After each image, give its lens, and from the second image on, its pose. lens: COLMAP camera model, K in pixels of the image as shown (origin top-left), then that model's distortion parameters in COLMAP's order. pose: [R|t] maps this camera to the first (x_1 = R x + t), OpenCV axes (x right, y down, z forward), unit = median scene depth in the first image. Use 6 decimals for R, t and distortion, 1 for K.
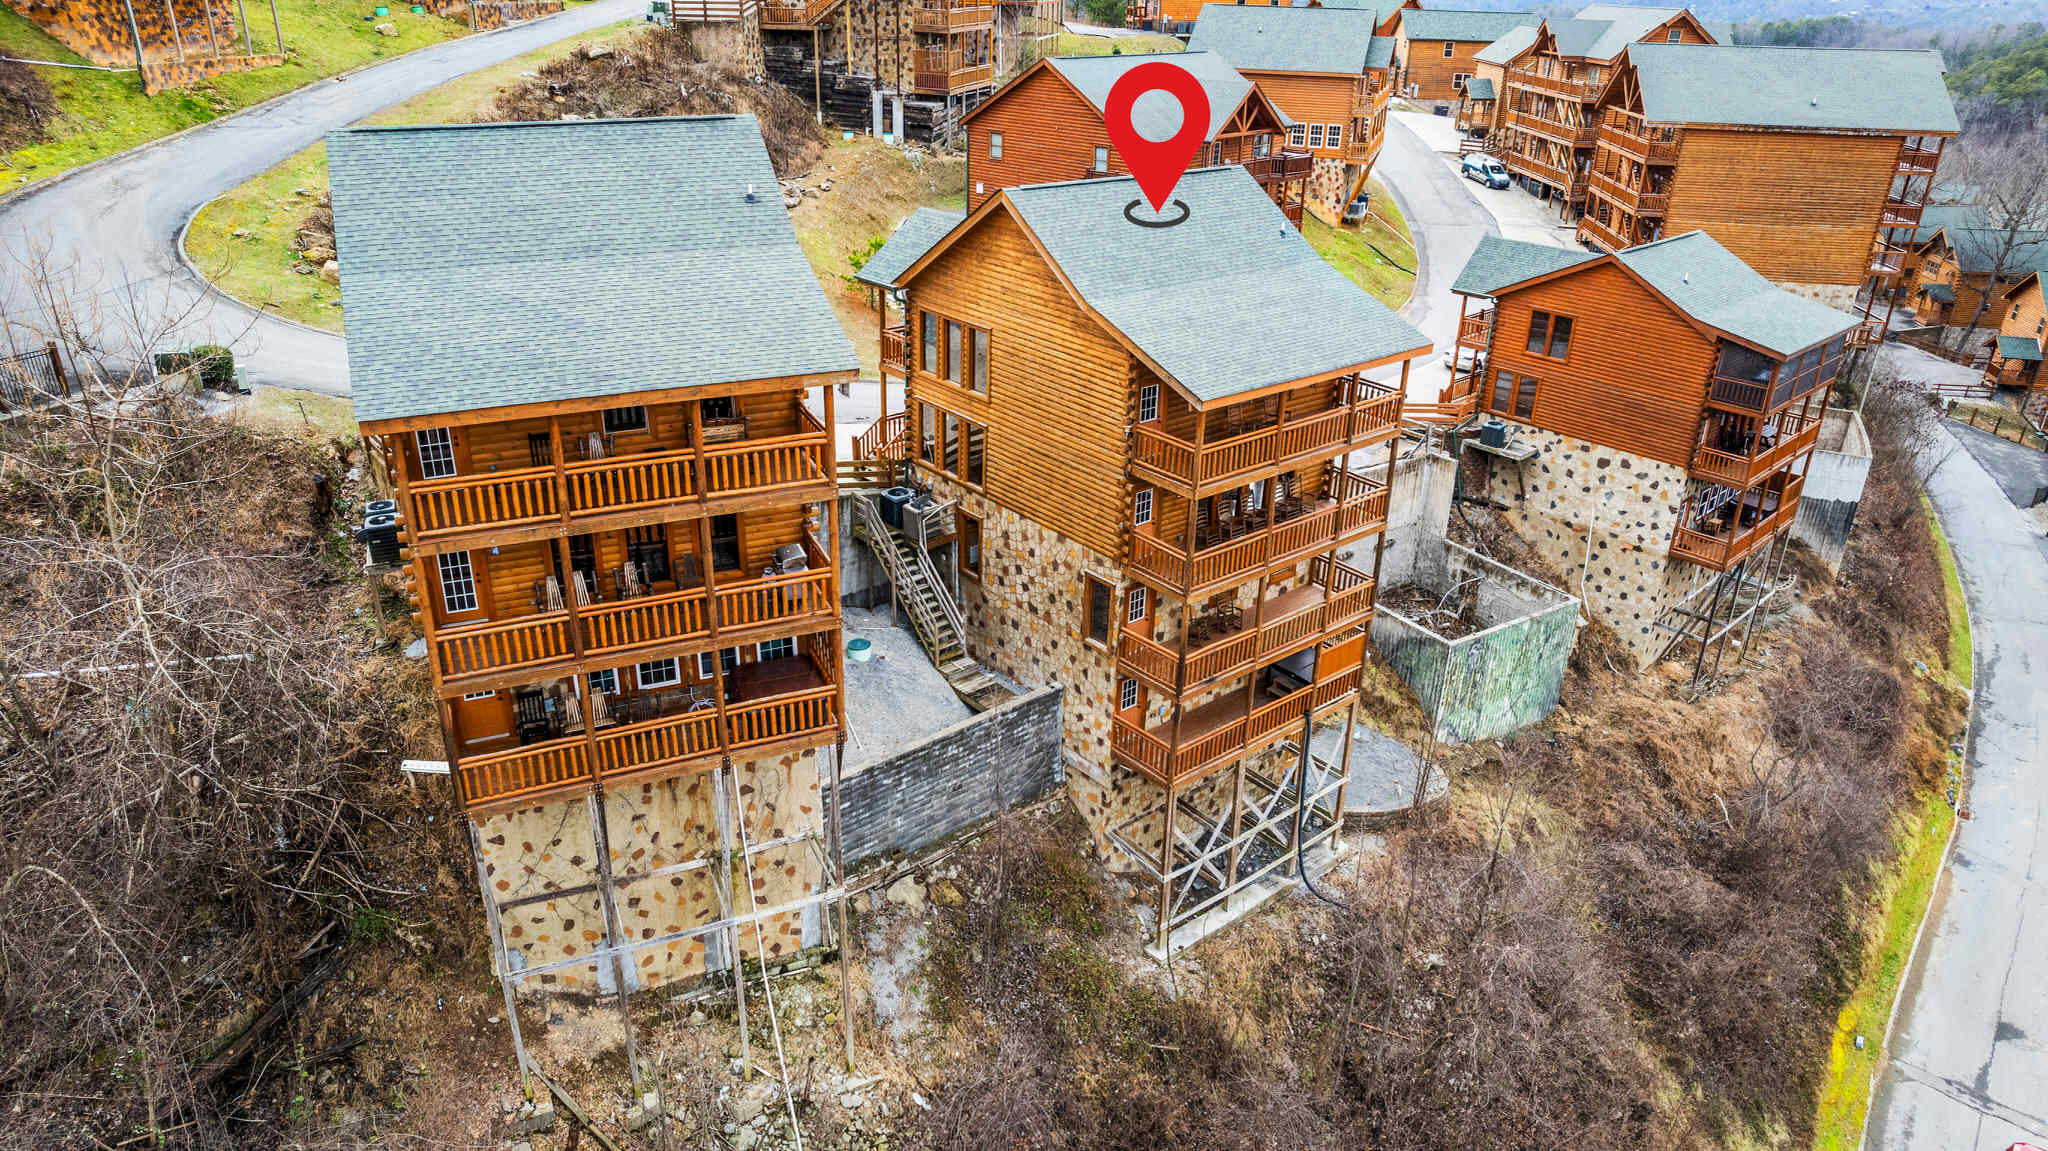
lens RADIAL K [[1346.2, 0, 1024.0], [0, 1346.2, 575.5], [0, 0, 1]] dist [-0.037707, -0.001524]
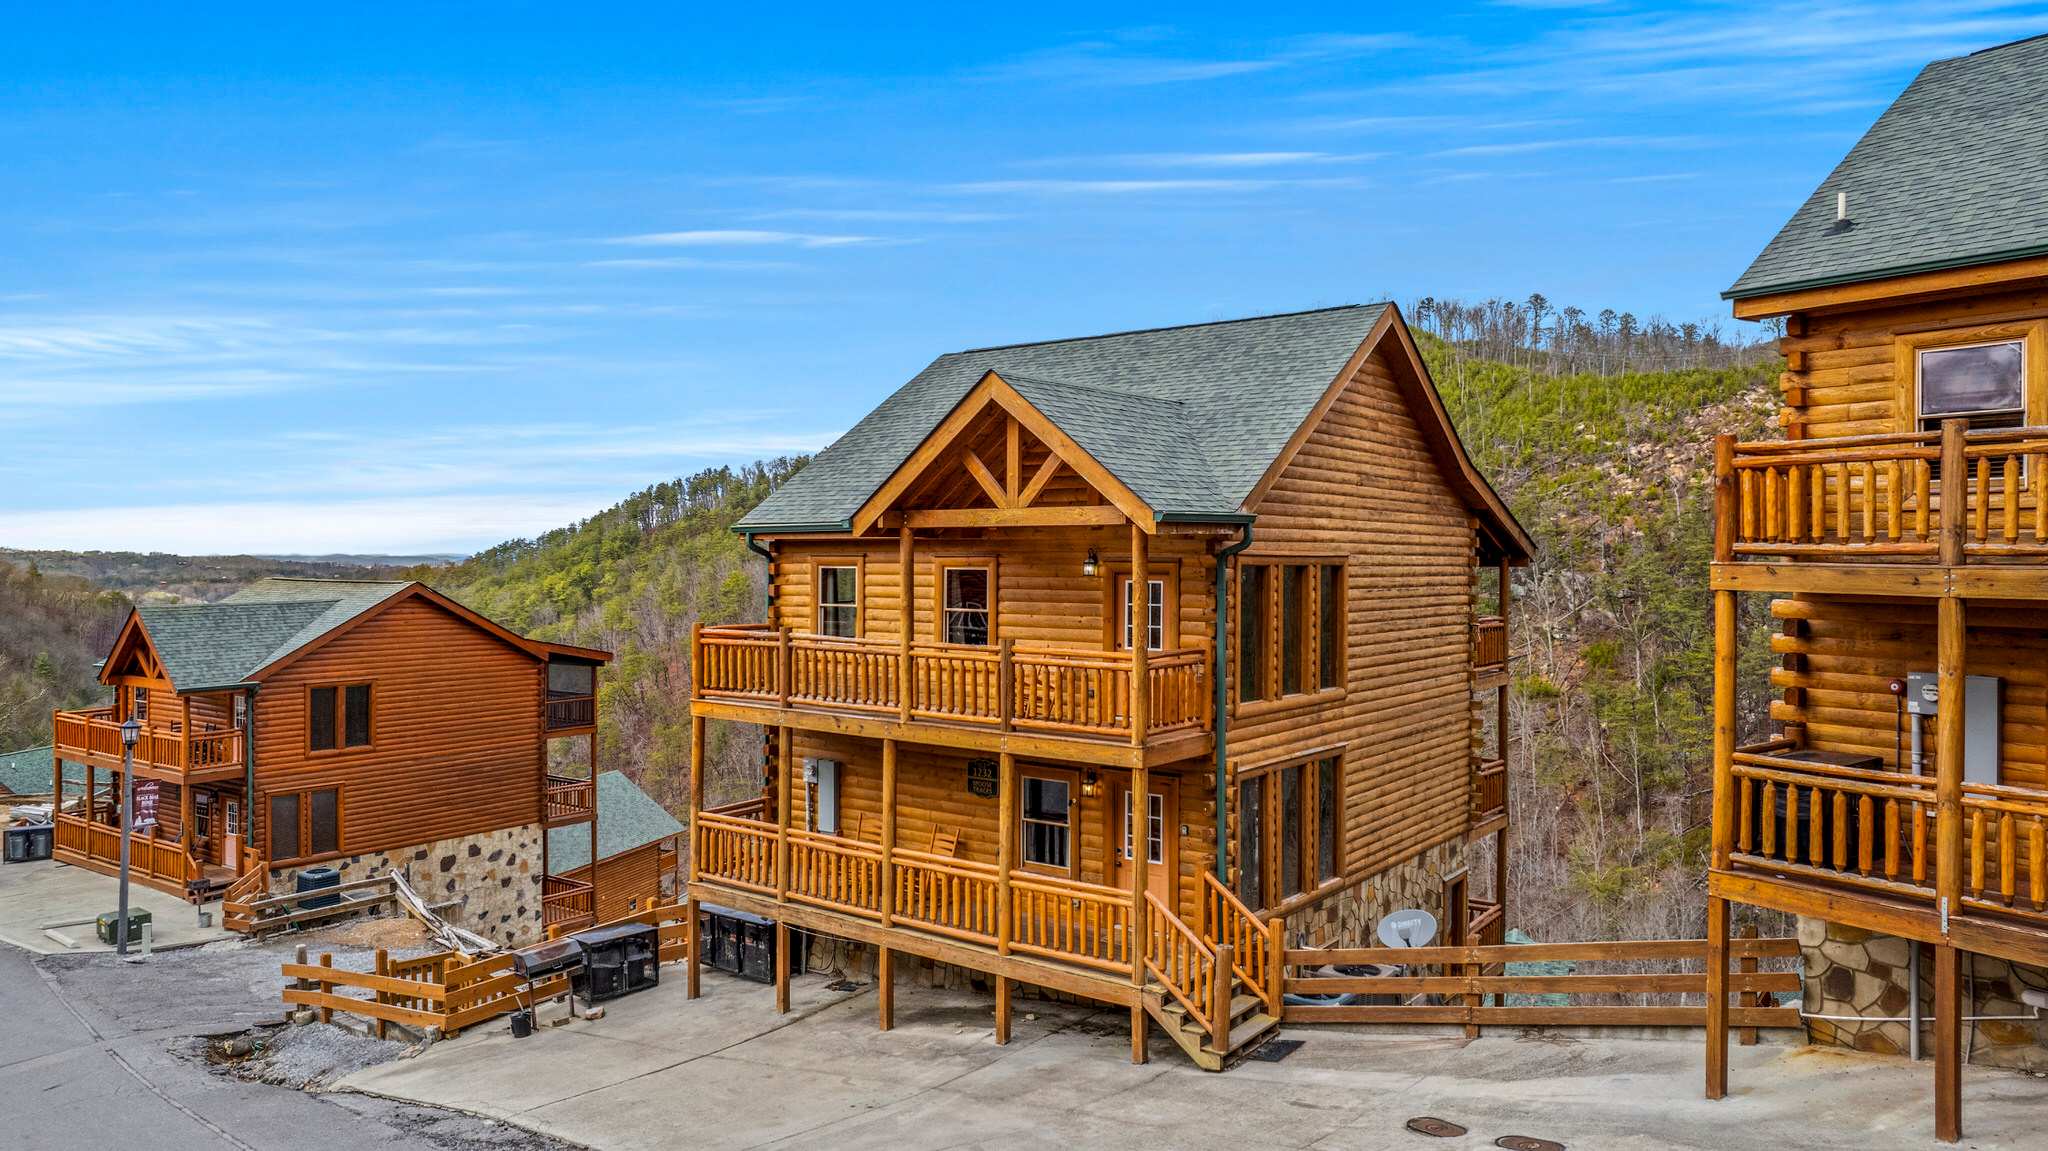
lens RADIAL K [[1346.2, 0, 1024.0], [0, 1346.2, 575.5], [0, 0, 1]] dist [-0.037707, -0.001524]
pose [[-0.218522, -0.039479, 0.975033, -0.337125], [0.403830, 0.905950, 0.127187, -0.190598], [-0.888352, 0.421541, -0.182027, 0.781000]]
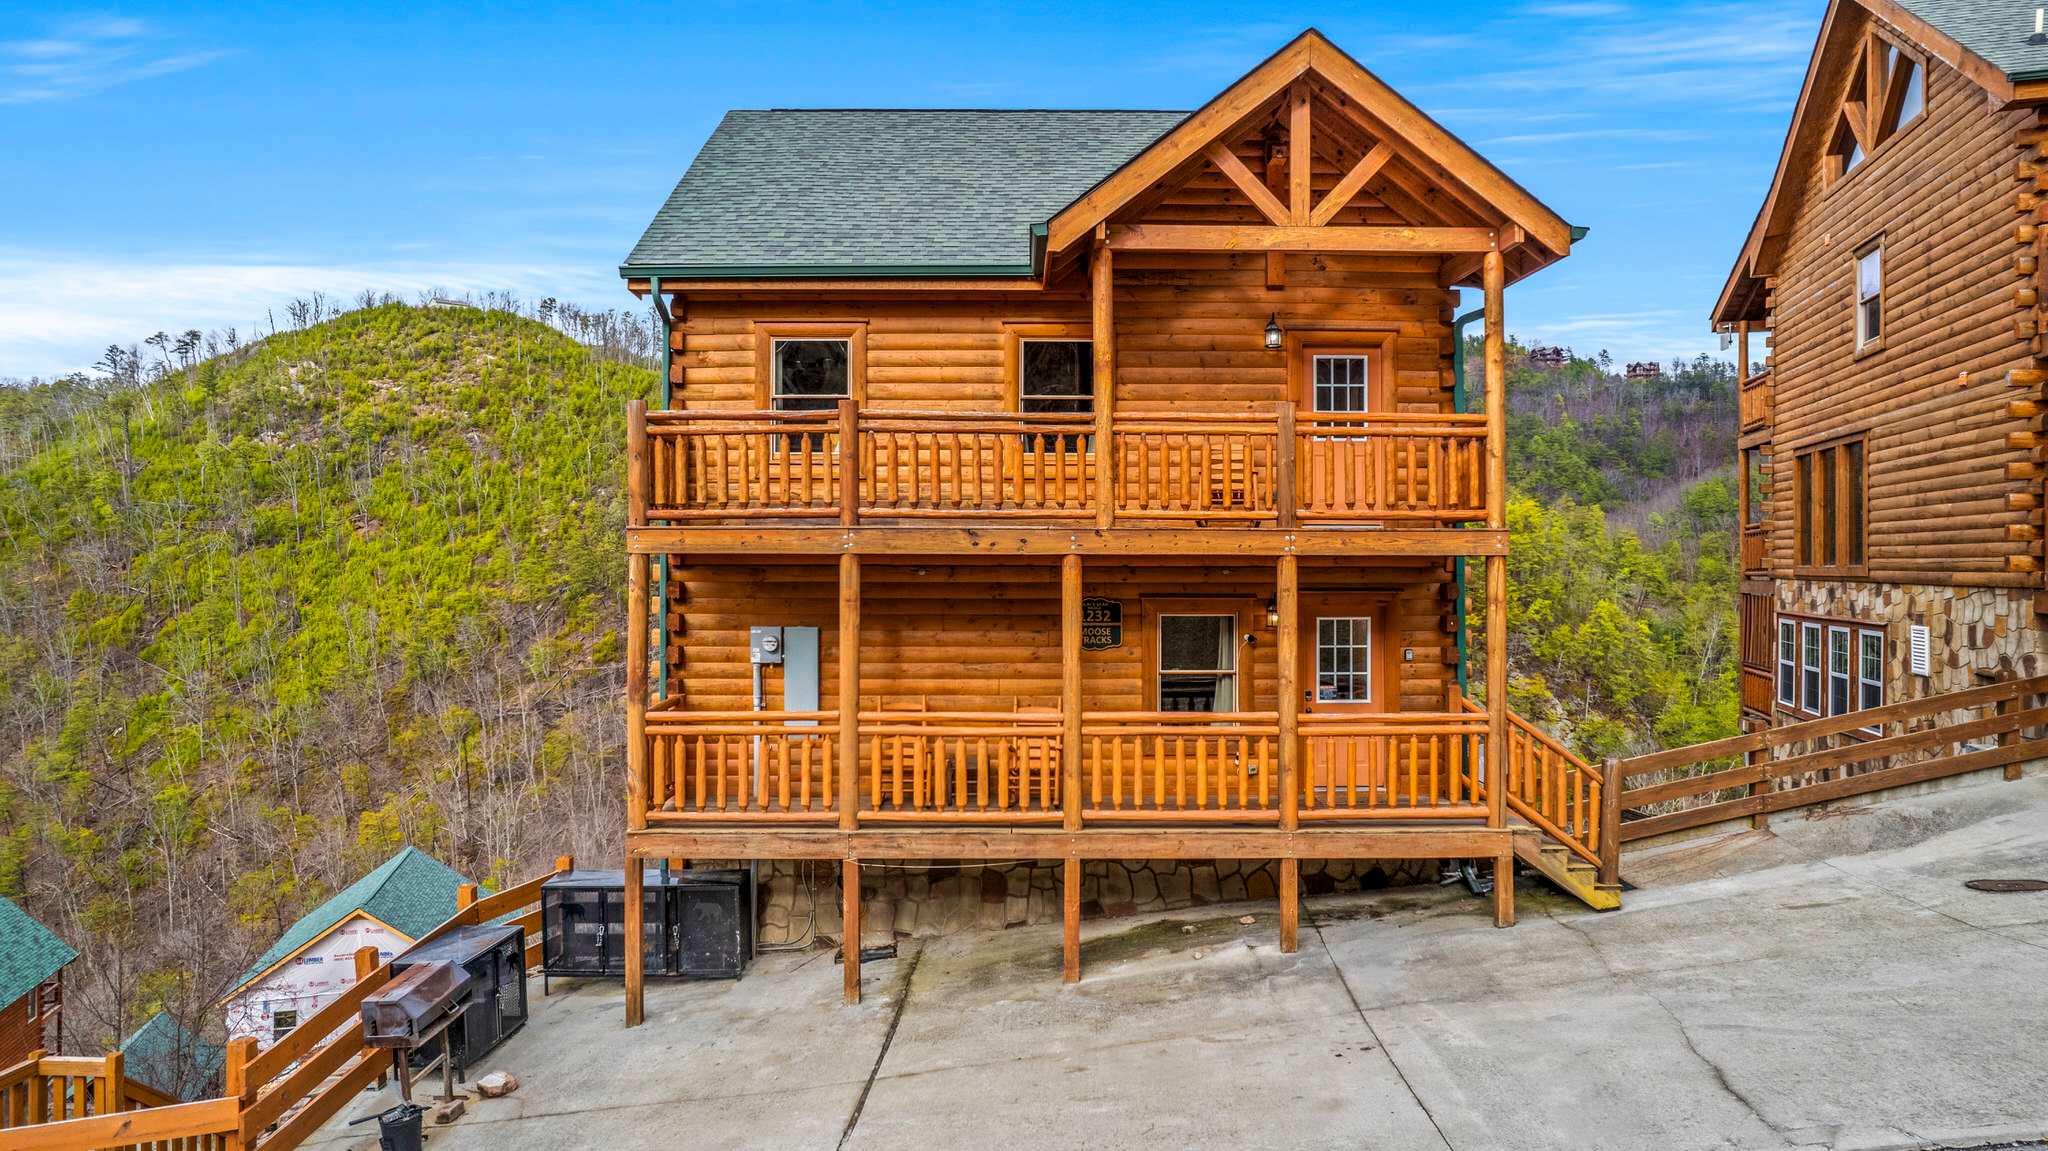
lens RADIAL K [[1297.3, 0, 1024.0], [0, 1297.3, 575.5], [0, 0, 1]] dist [-0.039599, 0.028098]
pose [[-0.774304, -0.030125, 0.632096, -0.150427], [0.248740, 0.903977, 0.347784, -0.200494], [-0.581877, 0.426518, -0.692460, 0.918989]]
